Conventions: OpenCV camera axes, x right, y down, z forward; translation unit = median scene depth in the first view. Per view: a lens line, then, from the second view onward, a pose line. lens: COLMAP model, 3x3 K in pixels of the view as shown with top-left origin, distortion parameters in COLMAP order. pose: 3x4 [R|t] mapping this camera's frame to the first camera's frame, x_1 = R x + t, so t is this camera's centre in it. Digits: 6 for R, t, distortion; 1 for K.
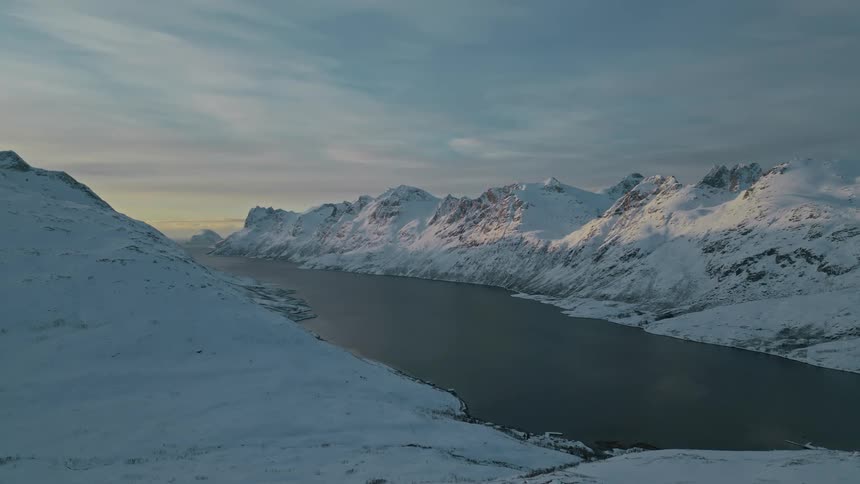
lens RADIAL K [[616.6, 0, 430.0], [0, 616.6, 242.0], [0, 0, 1]] dist [0.106410, -0.124065]
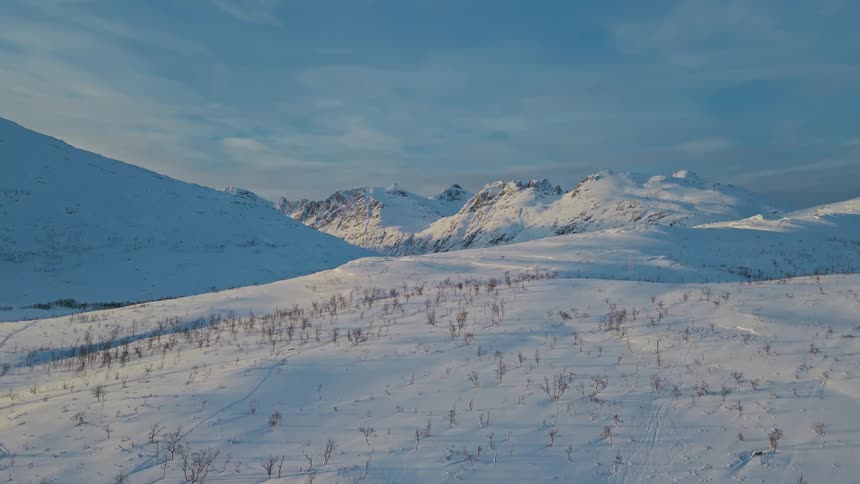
lens RADIAL K [[616.6, 0, 430.0], [0, 616.6, 242.0], [0, 0, 1]] dist [0.106410, -0.124065]
pose [[0.921510, 0.008403, 0.388263, -0.255045], [0.004827, 0.999441, -0.033088, 0.058032], [-0.388324, 0.032365, 0.920955, -0.094158]]
